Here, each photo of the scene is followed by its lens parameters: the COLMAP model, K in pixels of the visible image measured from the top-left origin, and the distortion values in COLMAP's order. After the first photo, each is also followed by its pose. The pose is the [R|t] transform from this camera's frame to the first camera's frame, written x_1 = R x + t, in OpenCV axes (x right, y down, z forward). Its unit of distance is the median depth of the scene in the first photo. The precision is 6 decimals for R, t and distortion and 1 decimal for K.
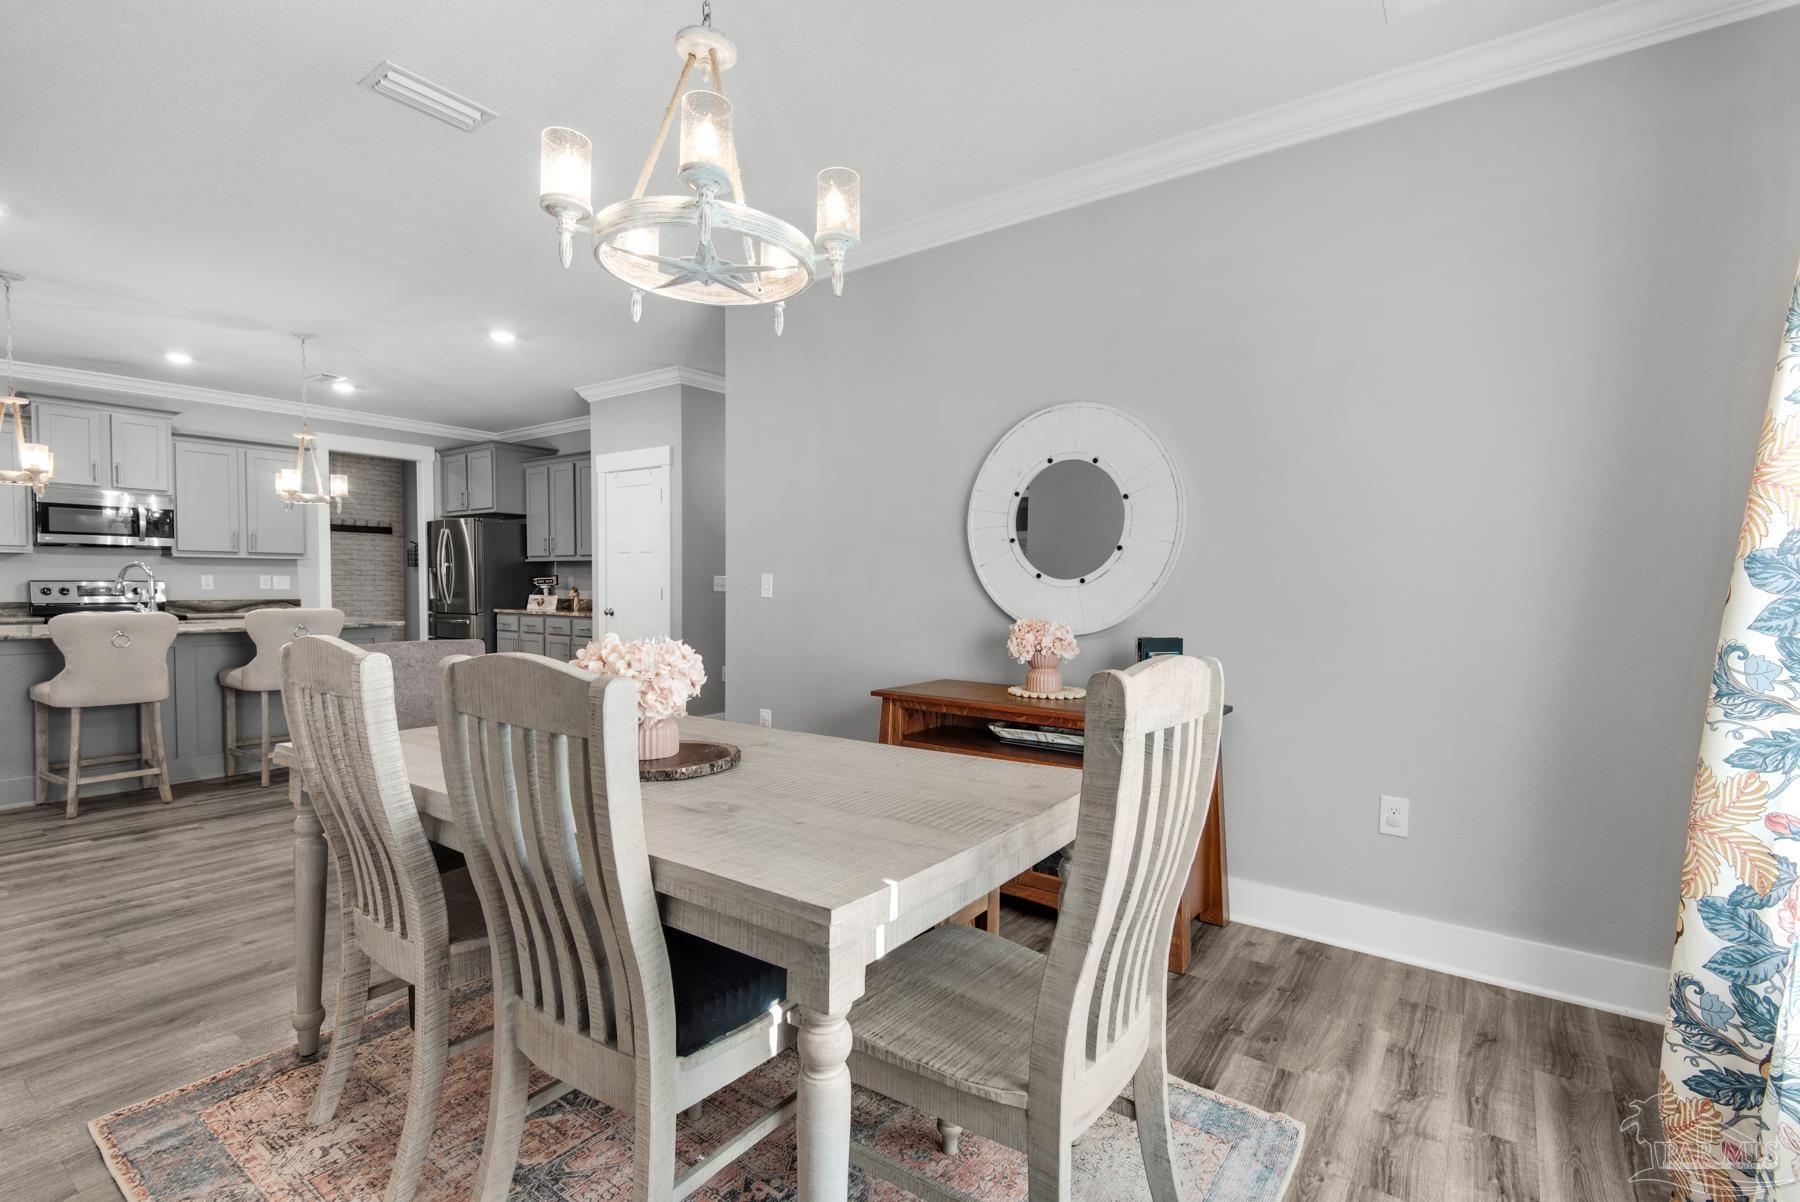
lens RADIAL K [[843.3, 0, 899.3], [0, 843.3, 595.0], [0, 0, 1]] dist [-0.000167, -0.000044]
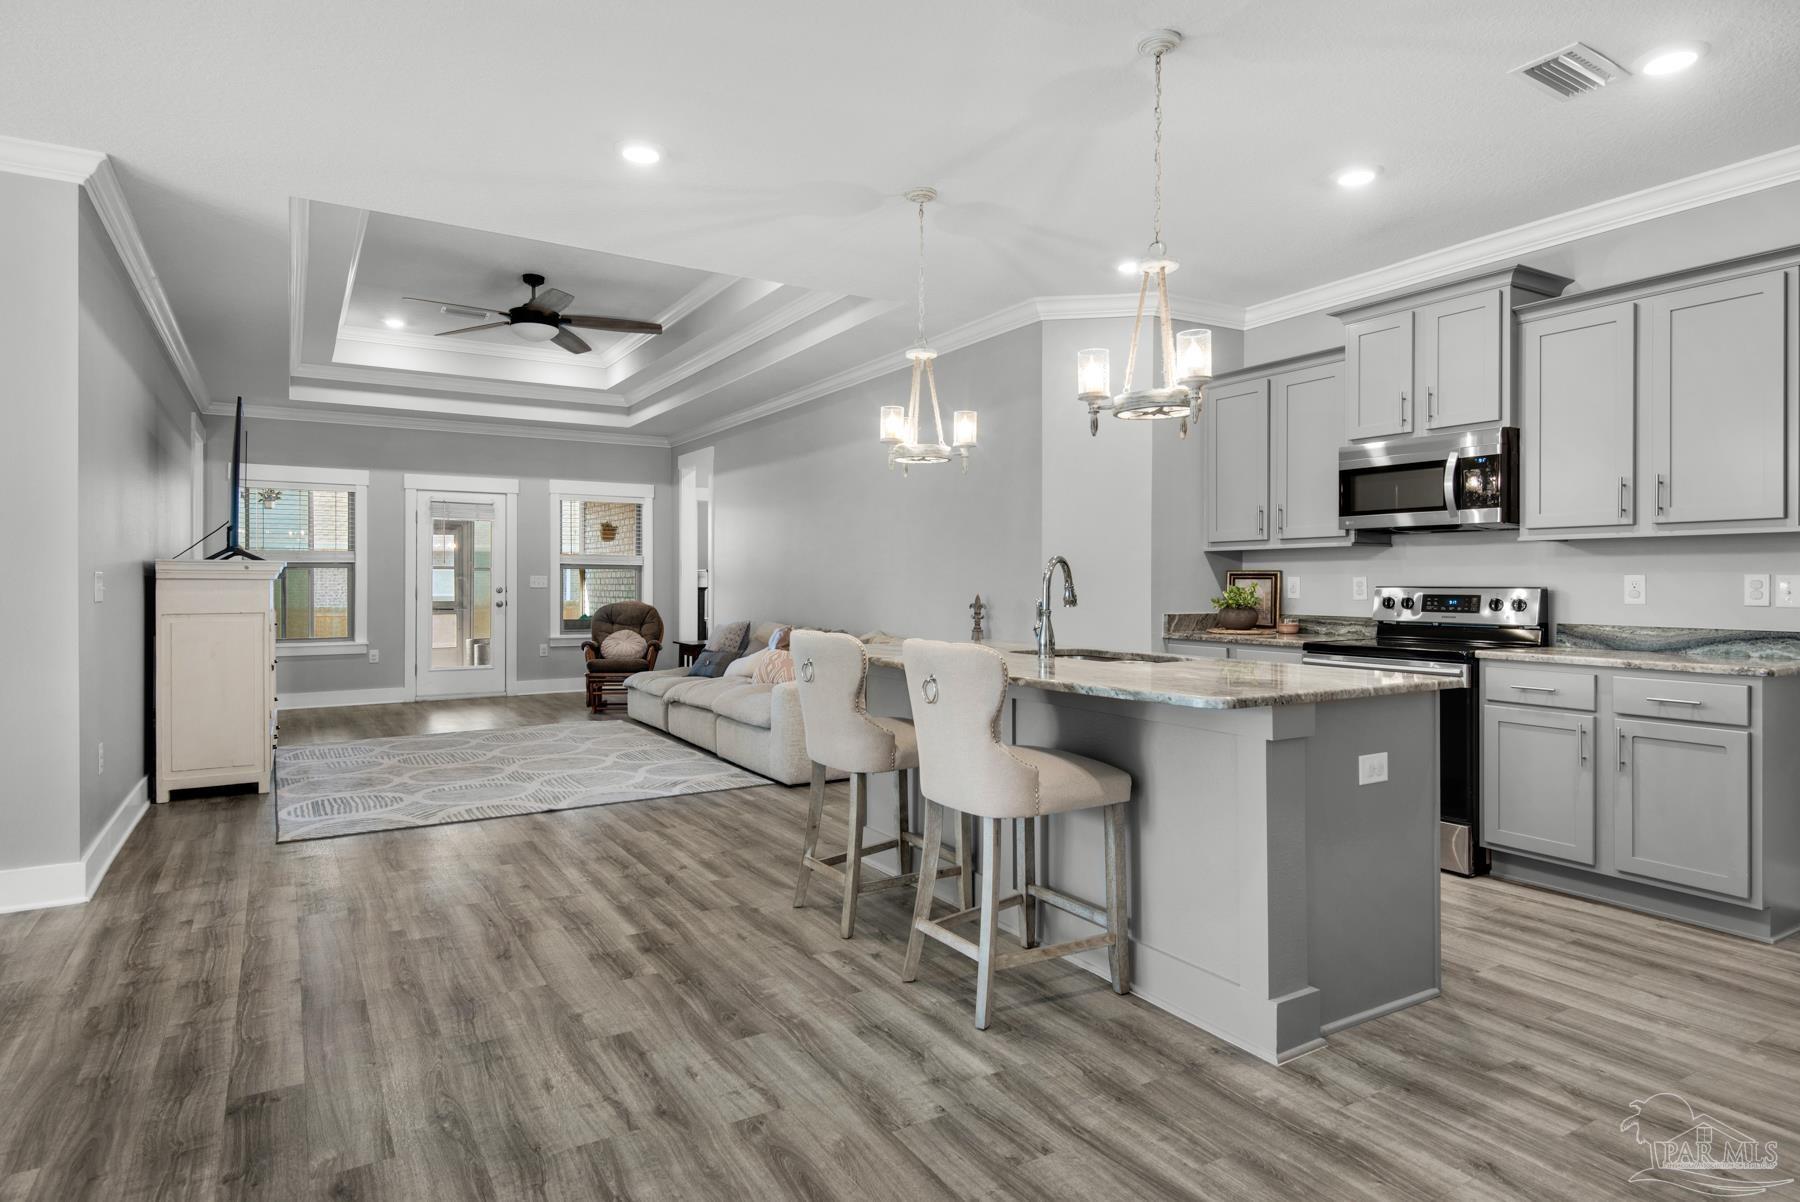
lens RADIAL K [[1005.6, 0, 898.3], [0, 1005.6, 589.7], [0, 0, 1]] dist [0.021051, 0.000083]
pose [[-0.387648, 0.006962, -0.921781, -0.137694], [-0.013494, 0.999821, 0.013227, -0.019521], [0.921709, 0.017566, -0.387485, 0.974996]]
